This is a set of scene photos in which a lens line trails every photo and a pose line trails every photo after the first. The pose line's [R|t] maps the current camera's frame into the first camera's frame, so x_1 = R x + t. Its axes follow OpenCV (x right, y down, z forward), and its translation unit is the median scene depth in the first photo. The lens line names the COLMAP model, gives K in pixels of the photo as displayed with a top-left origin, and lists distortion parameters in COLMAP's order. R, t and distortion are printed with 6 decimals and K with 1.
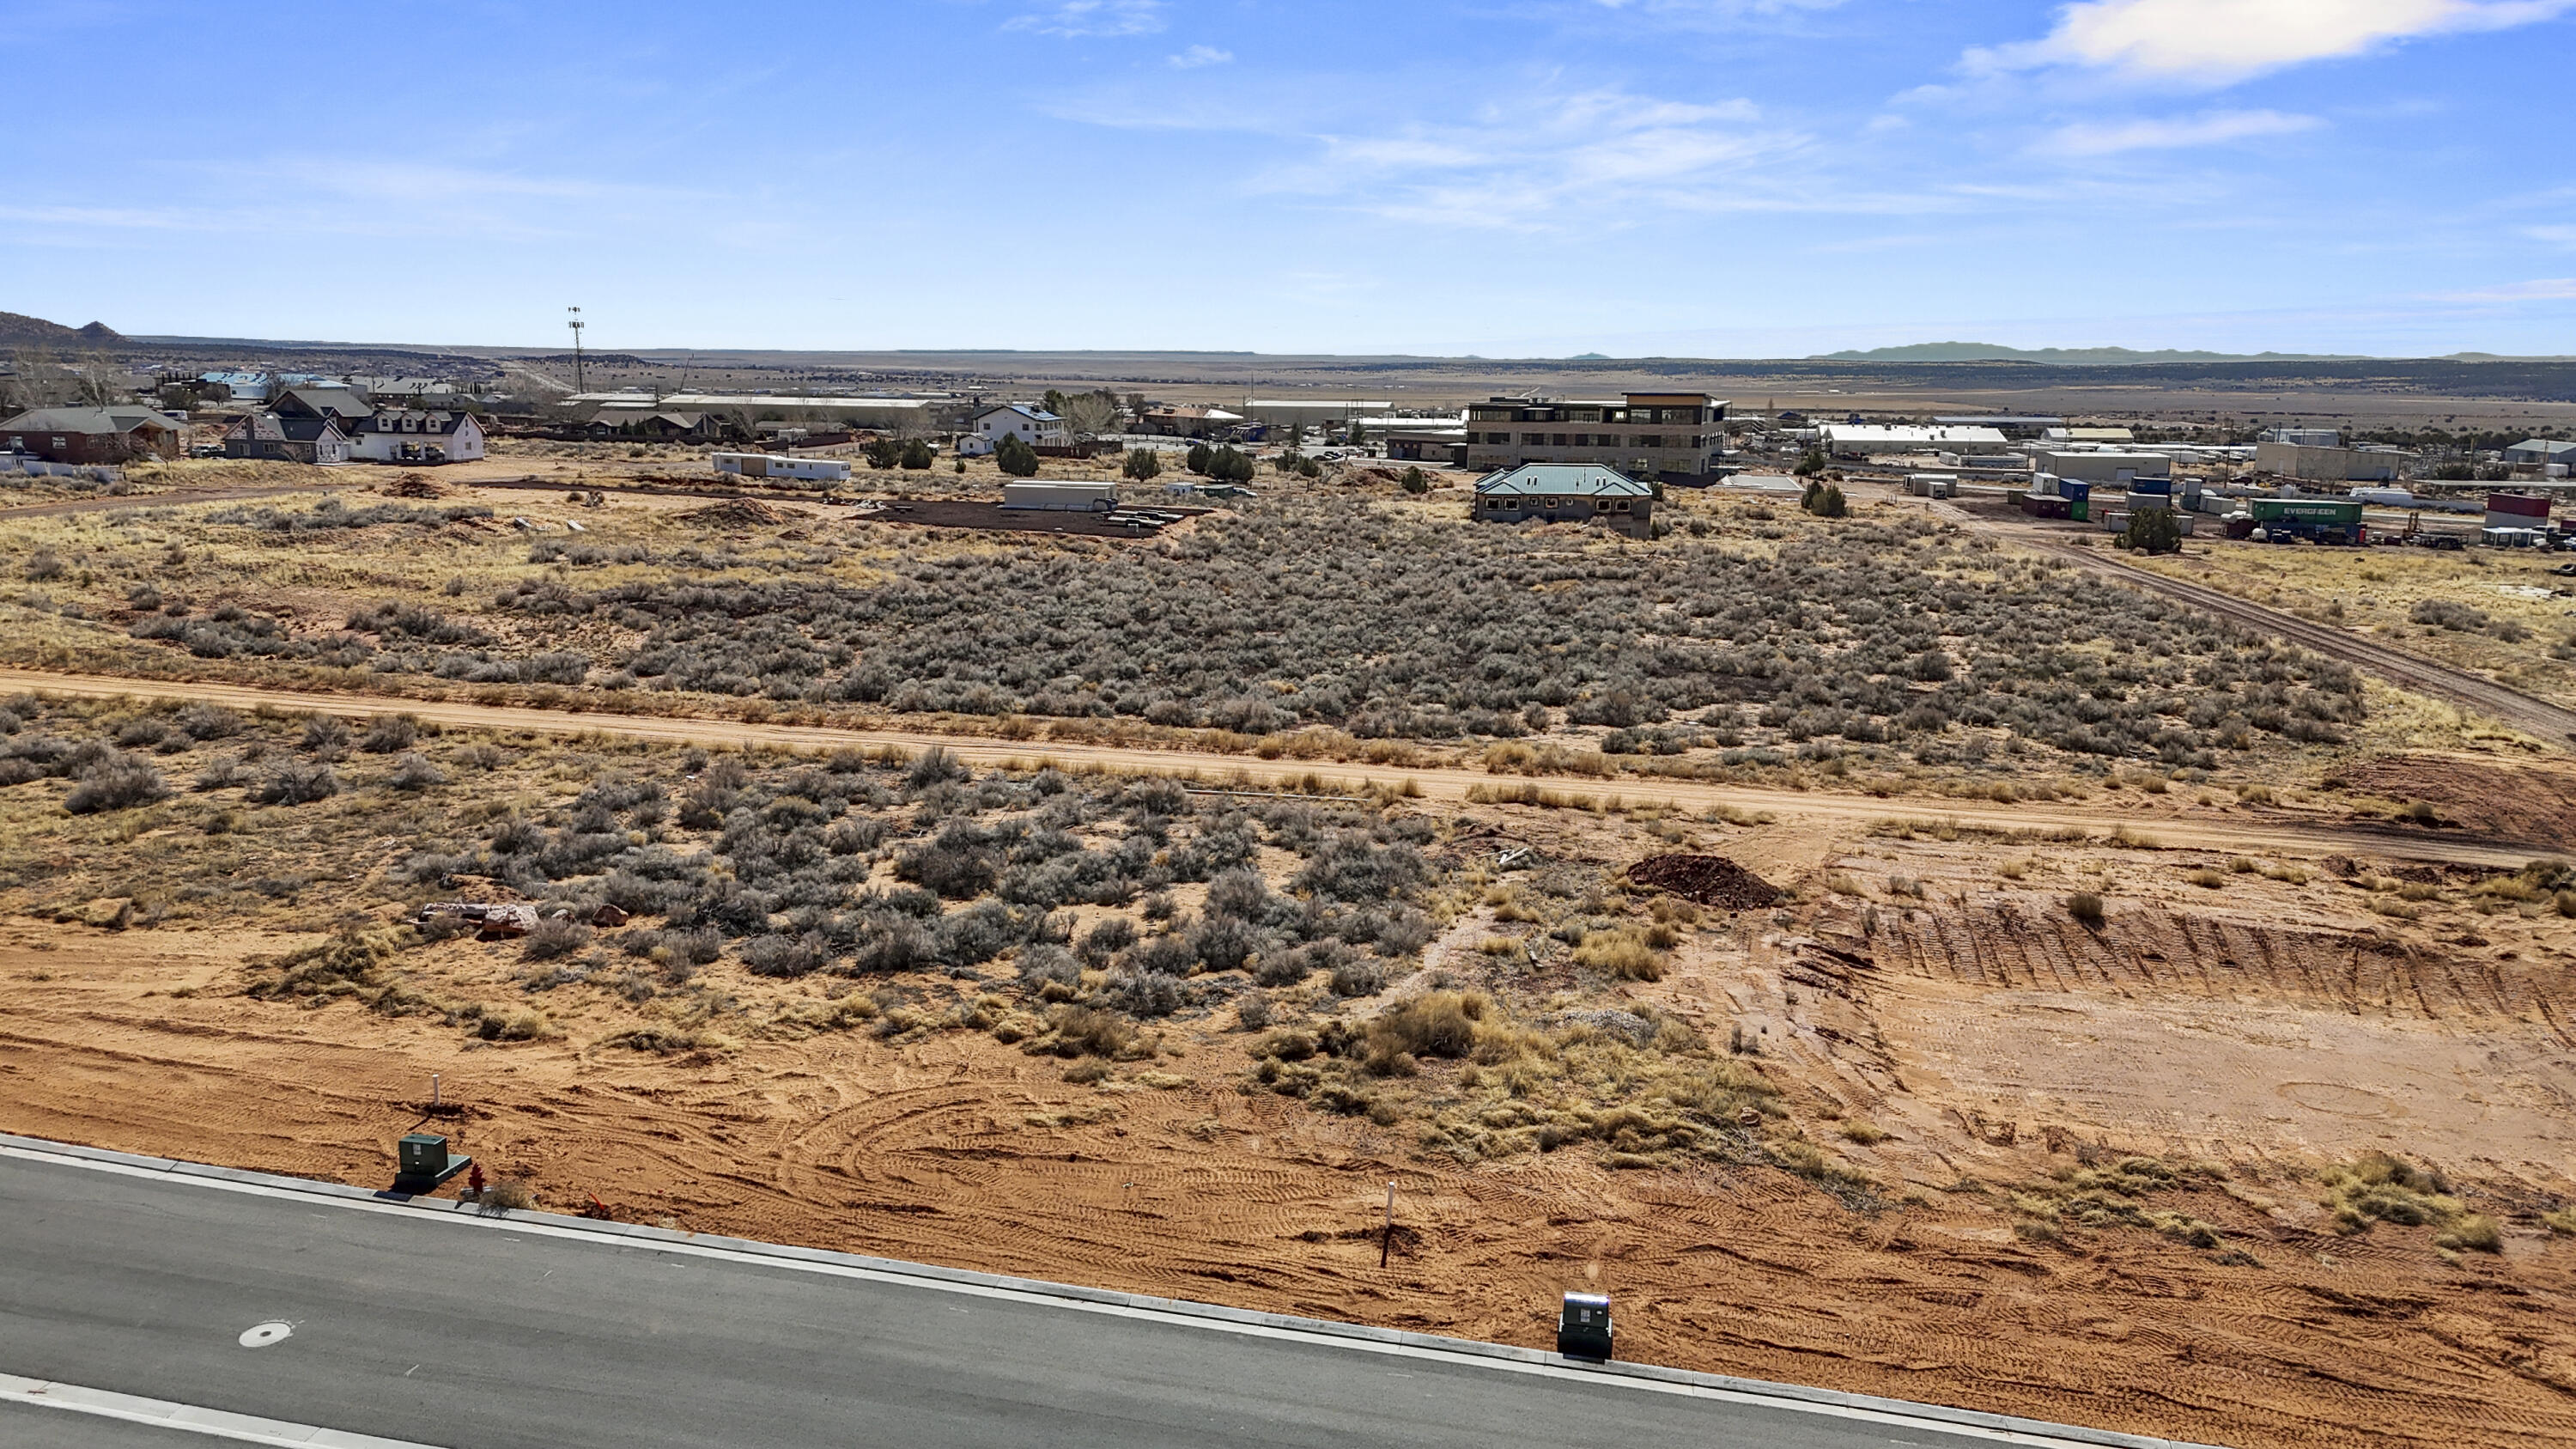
lens RADIAL K [[1879.2, 0, 1292.6], [0, 1879.2, 718.2], [0, 0, 1]] dist [0.094065, -0.098685]
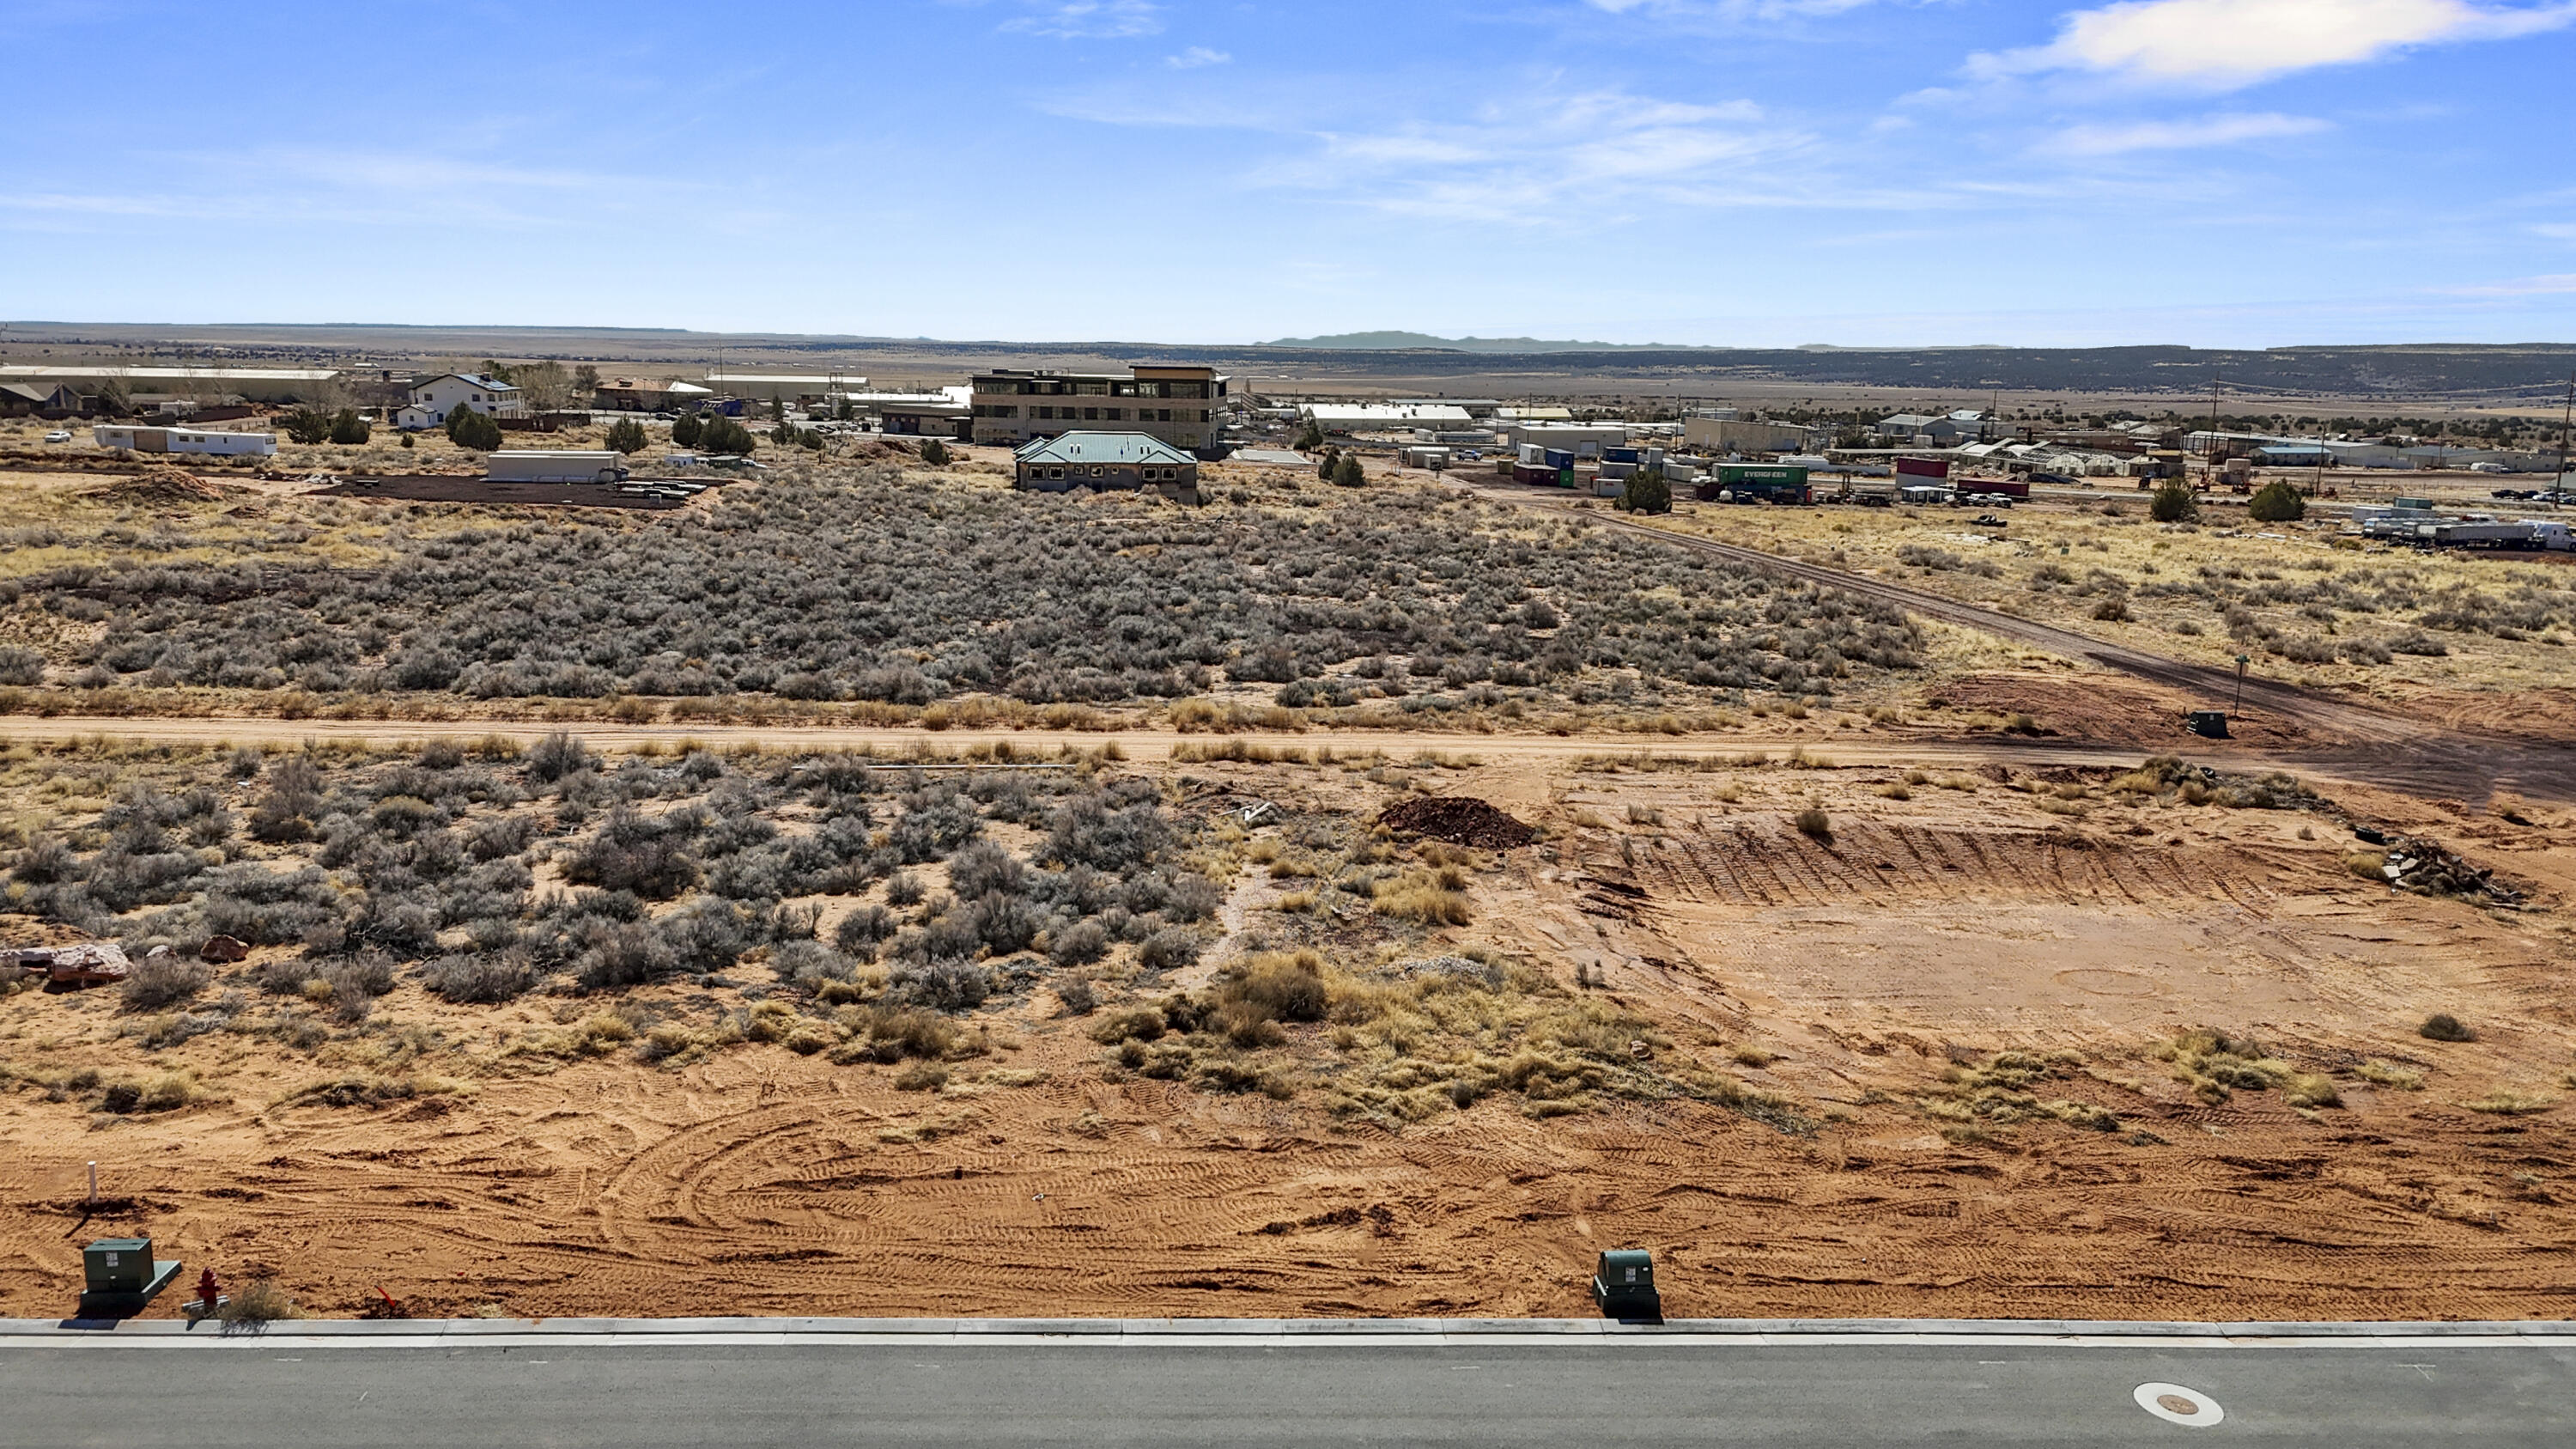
lens RADIAL K [[1895.9, 0, 1291.7], [0, 1895.9, 717.2], [0, 0, 1]] dist [0.095934, -0.104559]
pose [[0.960849, -0.048284, 0.272831, -0.103994], [0.046589, 0.998834, 0.012691, 0.012409], [-0.273126, 0.000516, 0.961978, 0.070057]]
